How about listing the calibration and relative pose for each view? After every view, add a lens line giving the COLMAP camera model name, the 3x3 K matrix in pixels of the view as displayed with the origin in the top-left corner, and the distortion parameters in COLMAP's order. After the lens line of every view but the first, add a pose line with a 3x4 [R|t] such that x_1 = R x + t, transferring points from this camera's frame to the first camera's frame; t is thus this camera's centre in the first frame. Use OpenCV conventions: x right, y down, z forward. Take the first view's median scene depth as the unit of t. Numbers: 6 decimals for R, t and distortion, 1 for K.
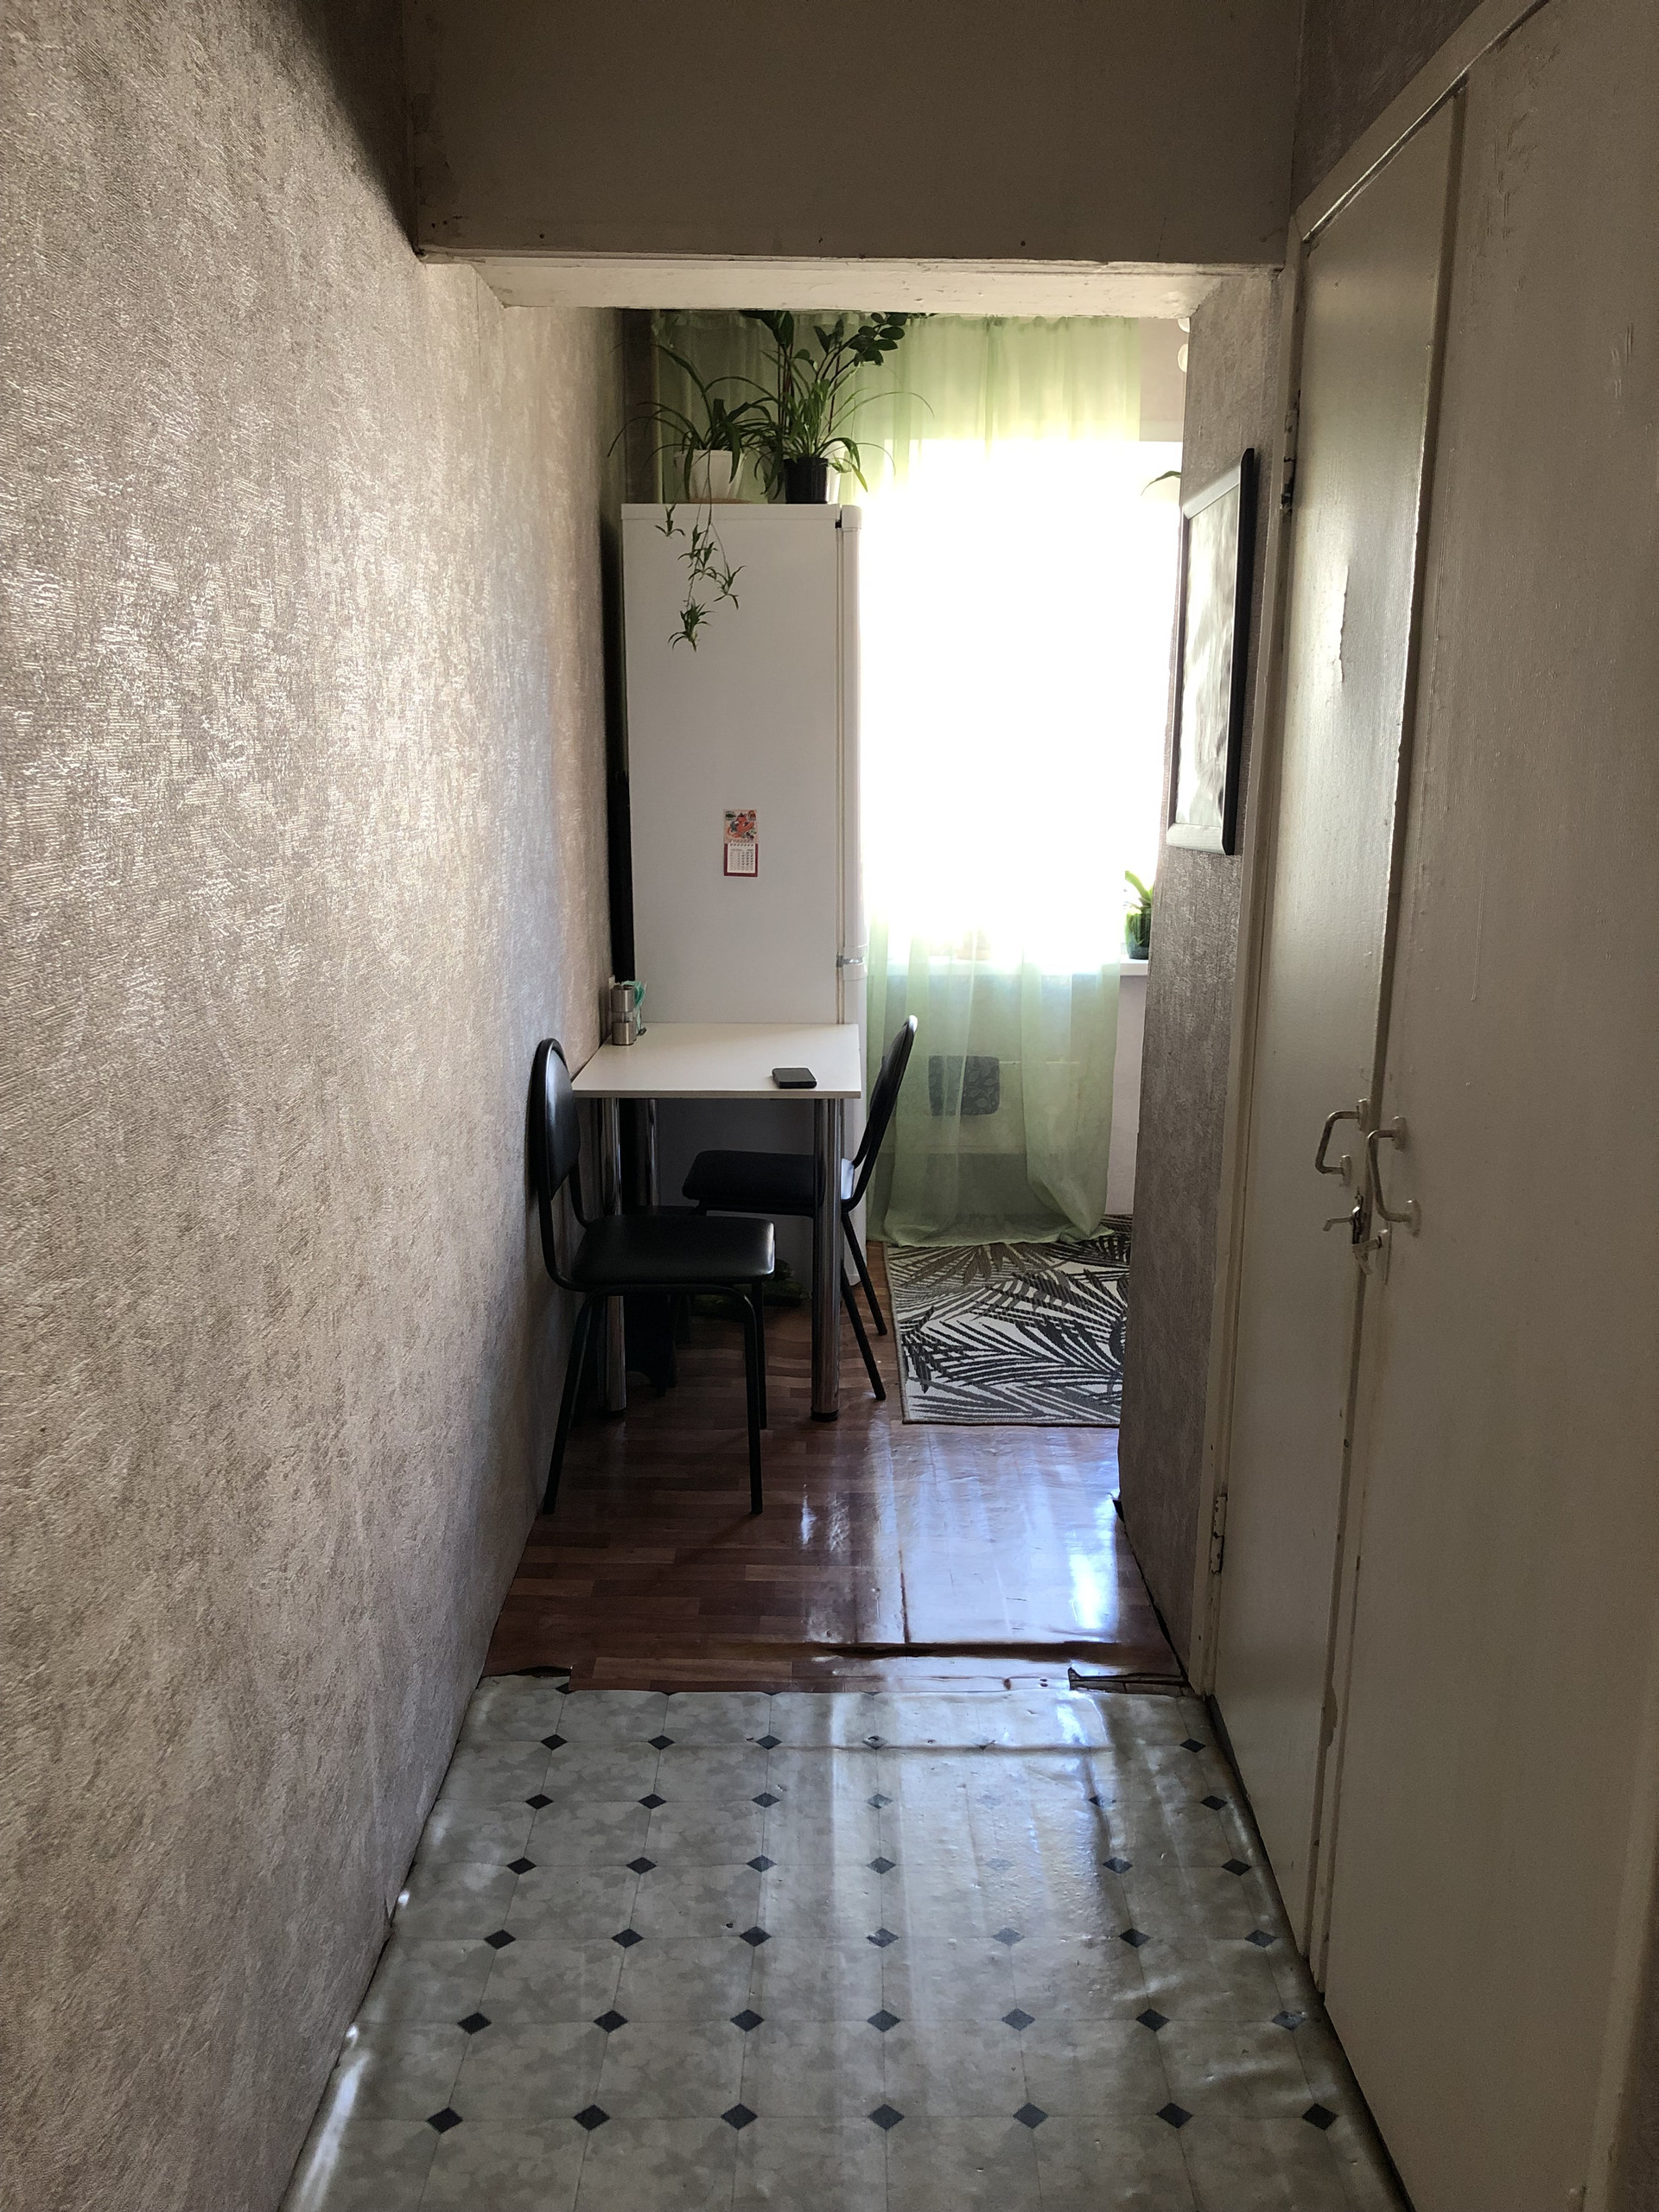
lens RADIAL K [[1653.1, 0, 829.5], [0, 1653.1, 1106.0], [0, 0, 1]] dist [0.069713, -0.126840]
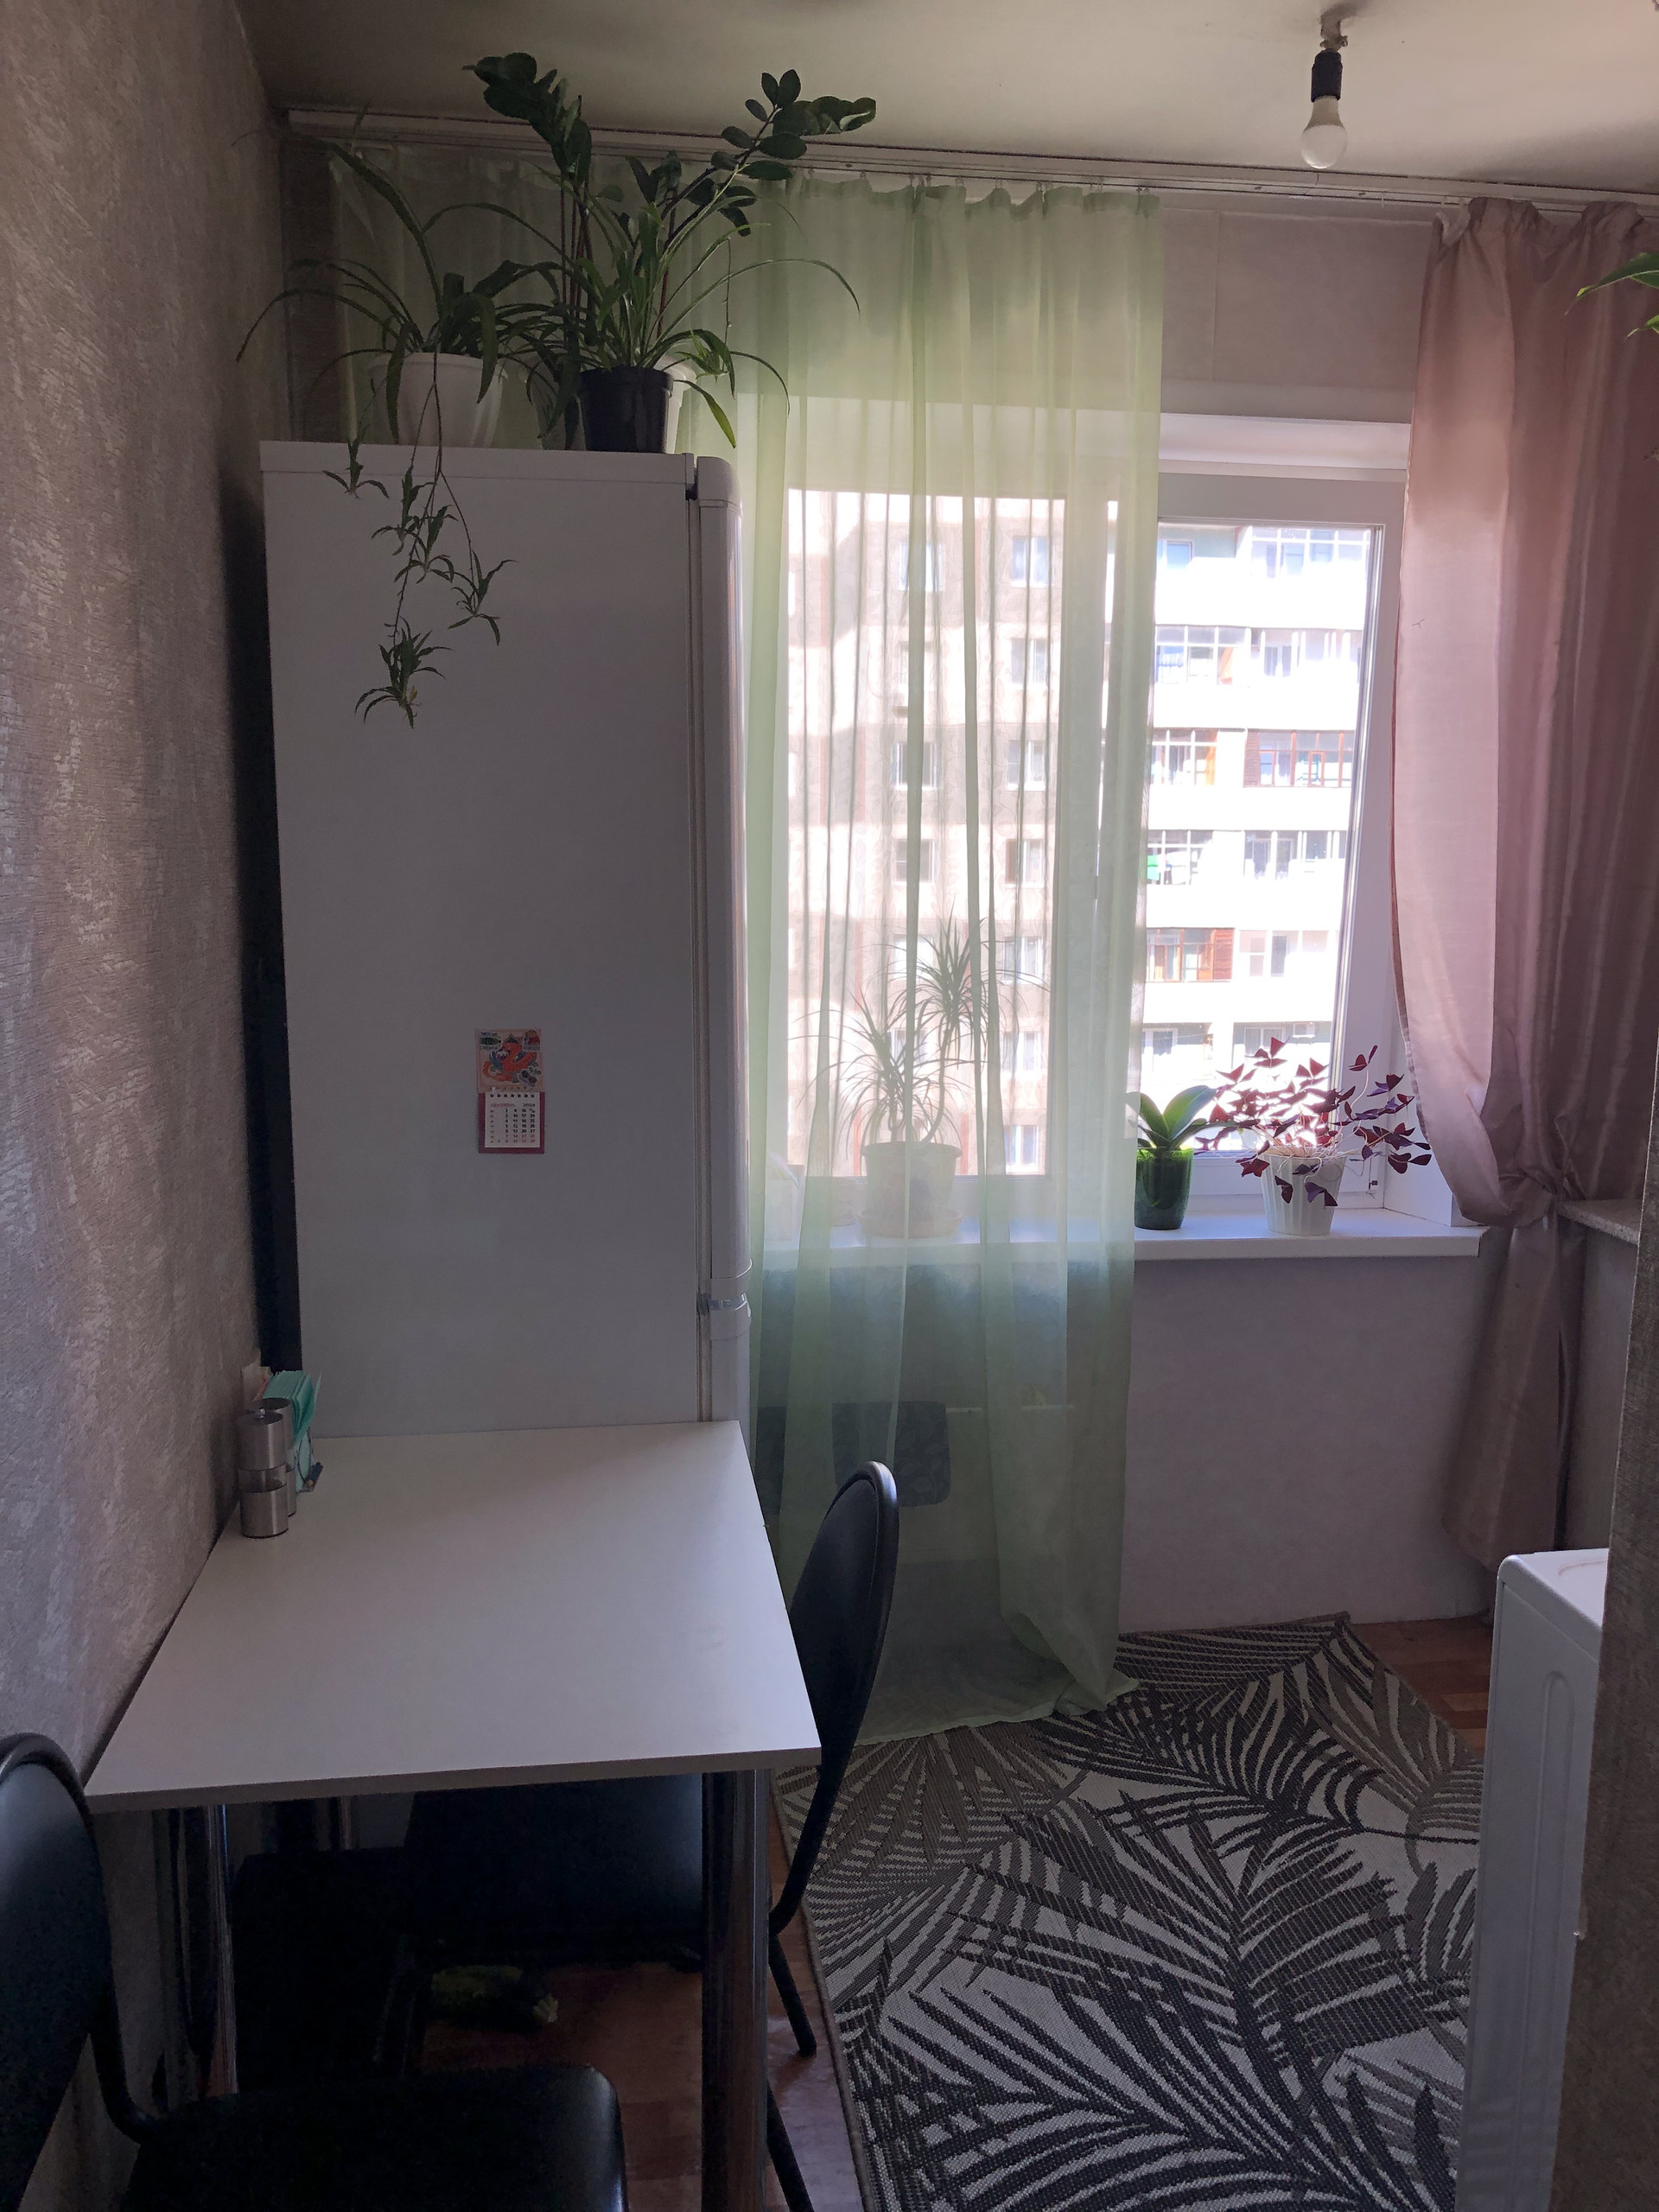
lens RADIAL K [[1653.1, 0, 829.5], [0, 1653.1, 1106.0], [0, 0, 1]] dist [0.069713, -0.126840]
pose [[0.988664, -0.018531, 0.148997, -0.032236], [0.027310, 0.997995, -0.057091, -0.121982], [-0.147641, 0.060513, 0.987188, 0.472006]]
